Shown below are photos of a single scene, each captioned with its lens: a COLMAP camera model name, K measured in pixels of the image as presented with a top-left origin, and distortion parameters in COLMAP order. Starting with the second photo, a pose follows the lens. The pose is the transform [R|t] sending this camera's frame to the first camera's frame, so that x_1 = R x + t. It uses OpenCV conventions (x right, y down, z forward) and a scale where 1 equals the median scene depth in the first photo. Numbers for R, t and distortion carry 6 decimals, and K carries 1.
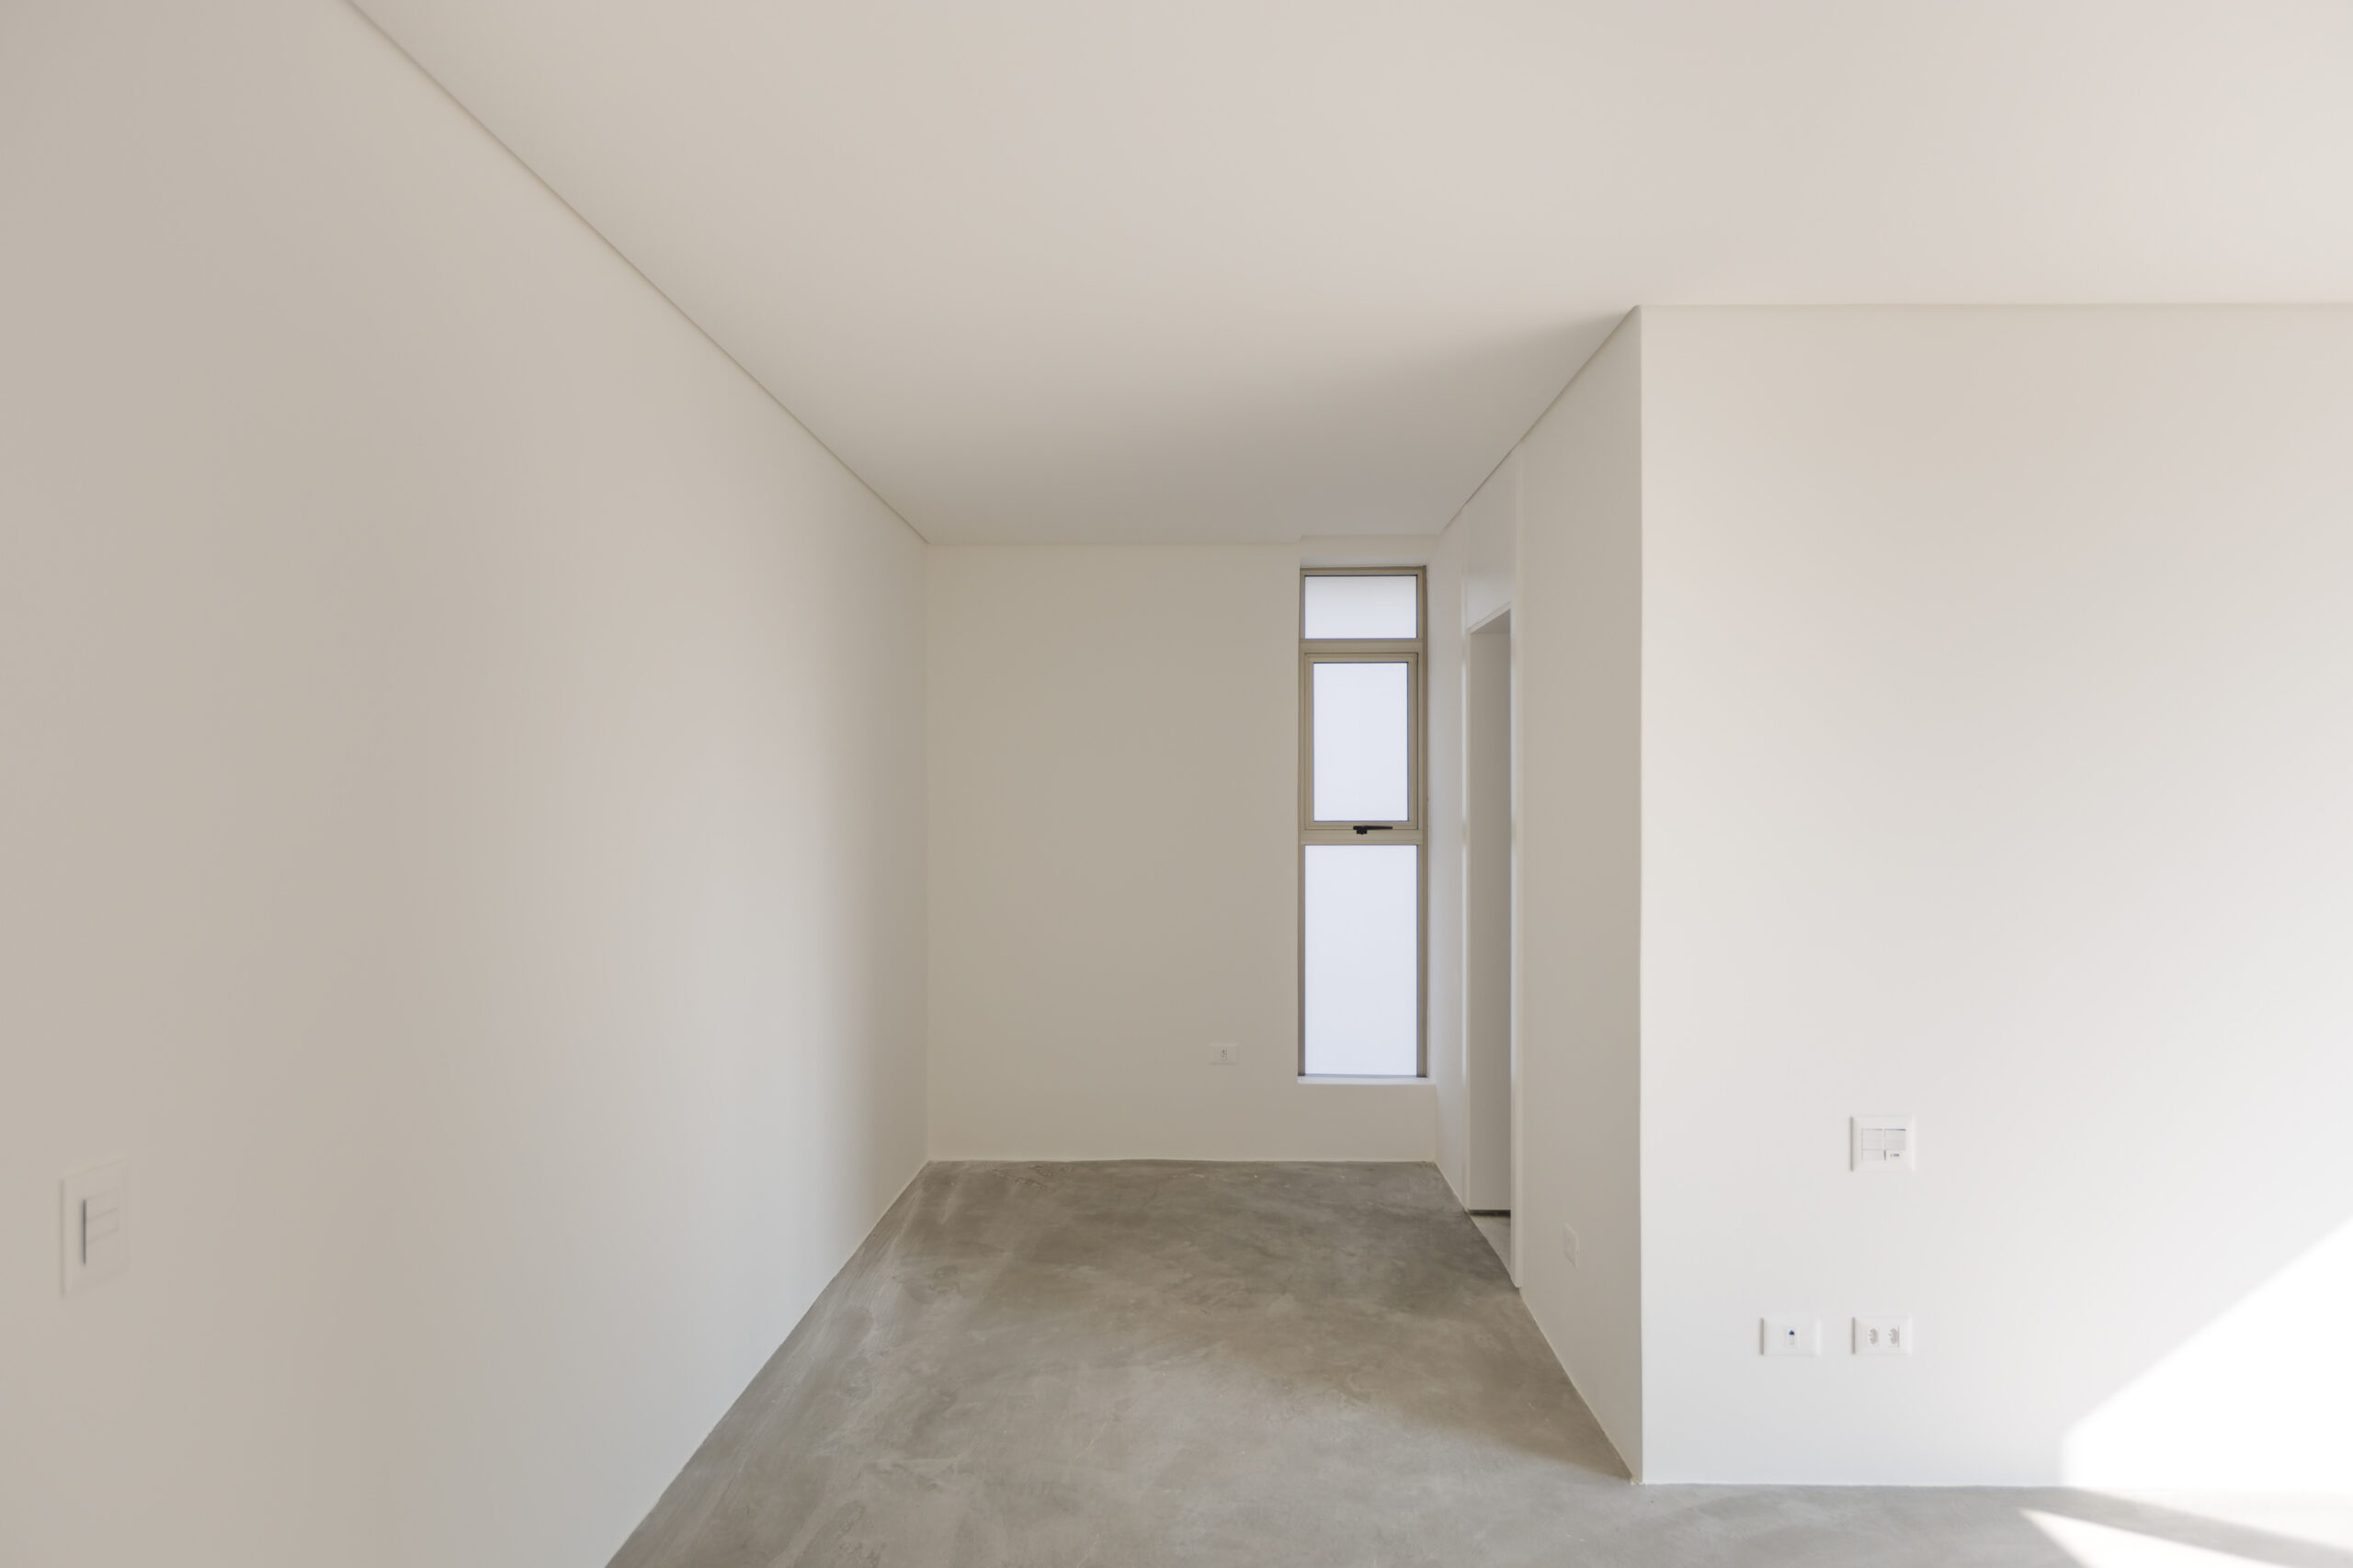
lens RADIAL K [[1324.9, 0, 1176.7], [0, 1324.9, 805.0], [0, 0, 1]] dist [-0.008239, -0.003343]
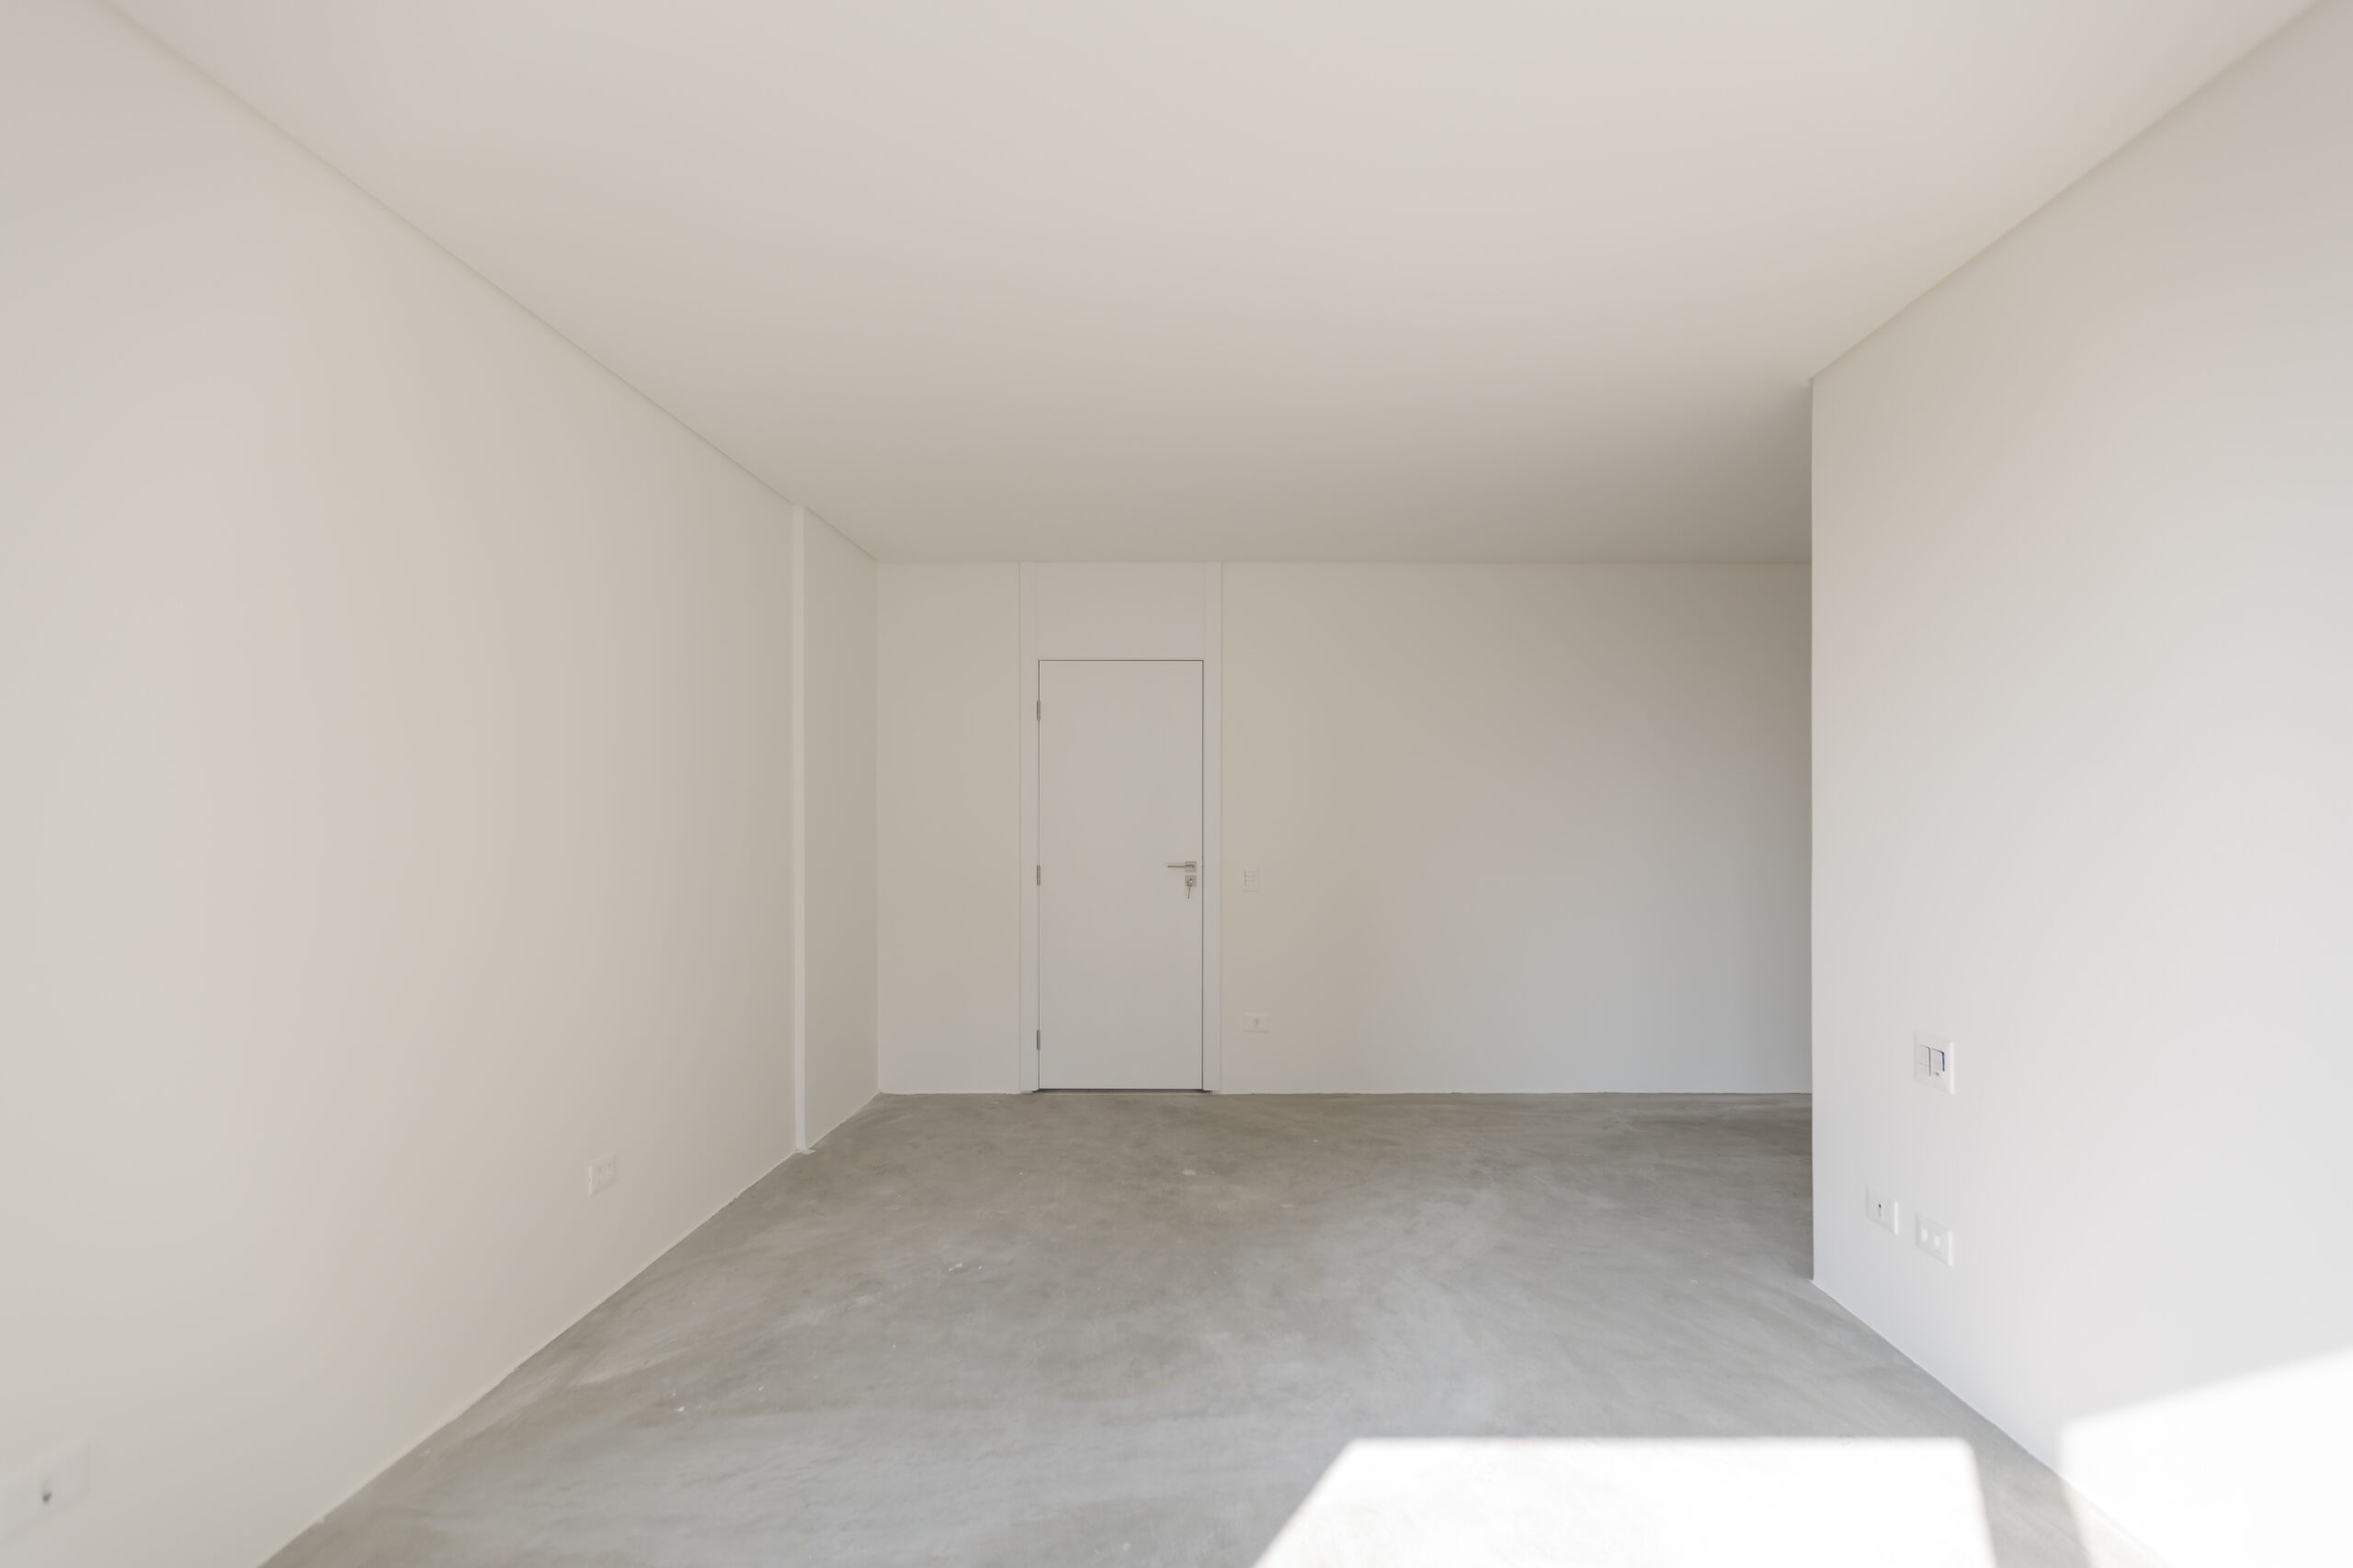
lens RADIAL K [[1074.0, 0, 1229.5], [0, 1074.0, 815.7], [0, 0, 1]] dist [0.002301, -0.001540]
pose [[0.032580, -0.003575, -0.999463, 1.018400], [-0.003079, 0.999988, -0.003678, 0.041462], [0.999464, 0.003198, 0.032569, 0.280678]]
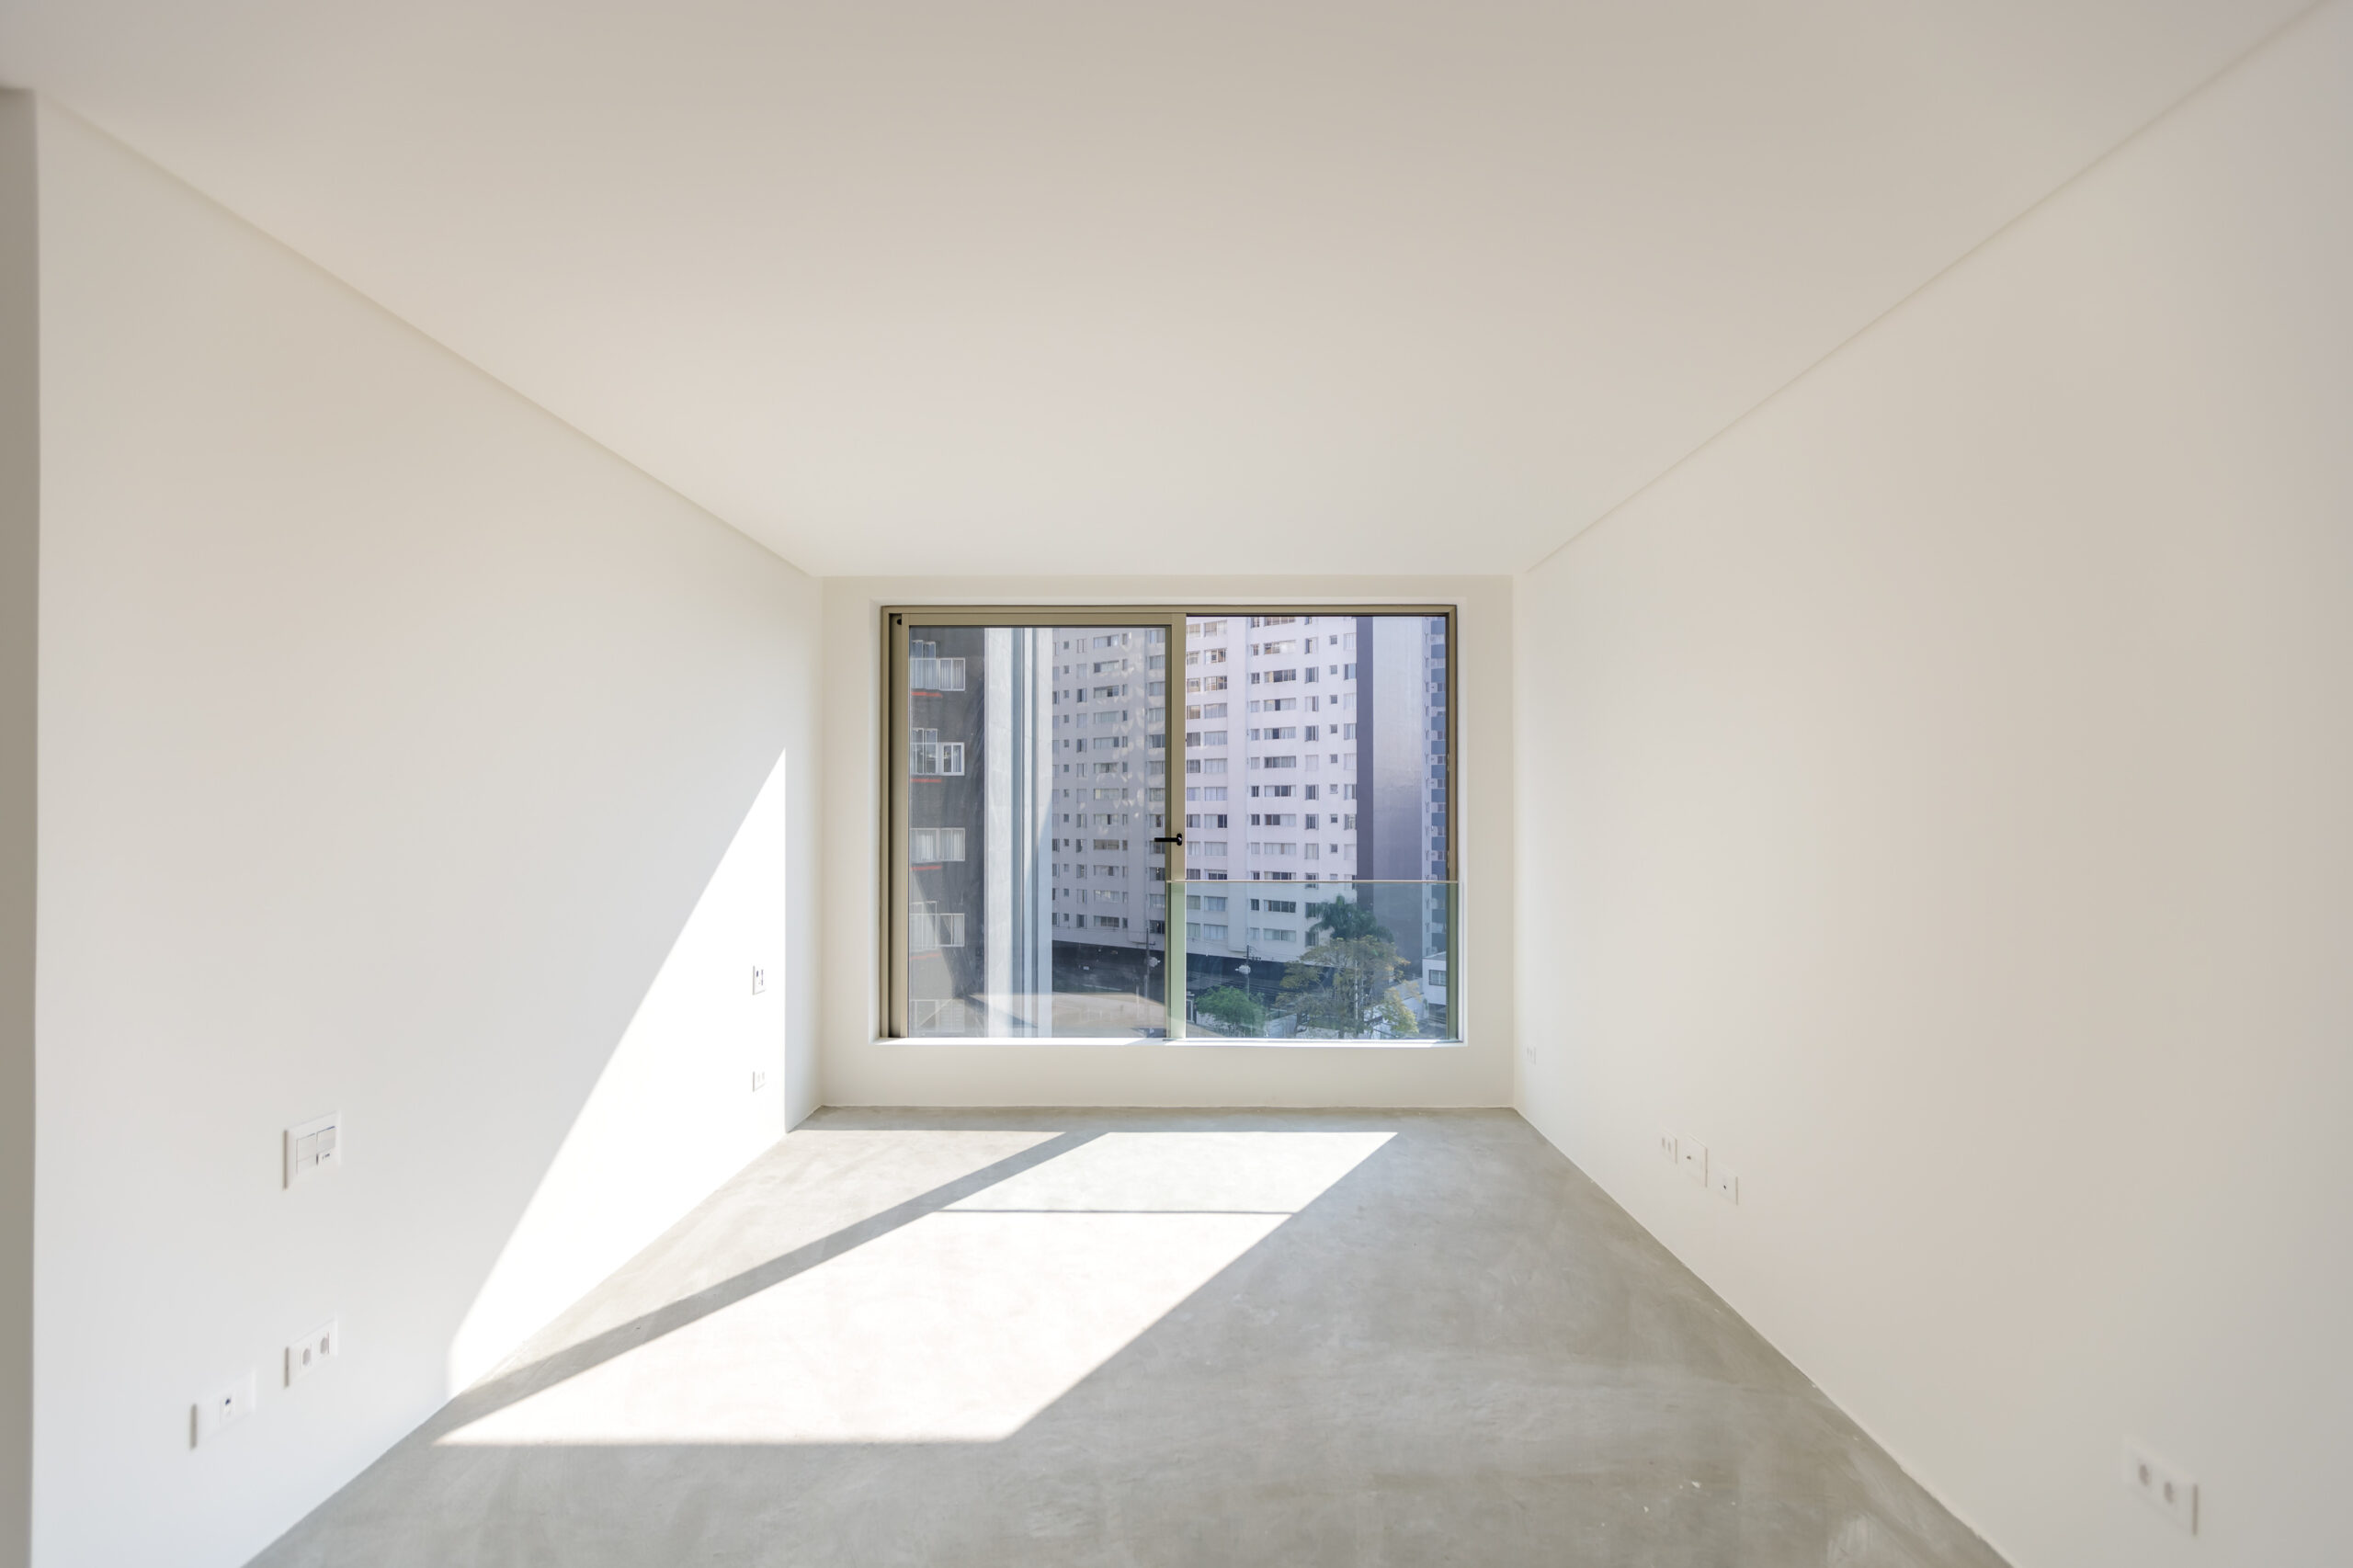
lens RADIAL K [[1045.5, 0, 1160.9], [0, 1045.5, 792.0], [0, 0, 1]] dist [0.000819, -0.001623]
pose [[-0.007178, 0.015548, 0.999853, -0.165422], [0.003069, 0.999875, -0.015526, 0.009239], [-0.999970, 0.002957, -0.007225, 0.284296]]
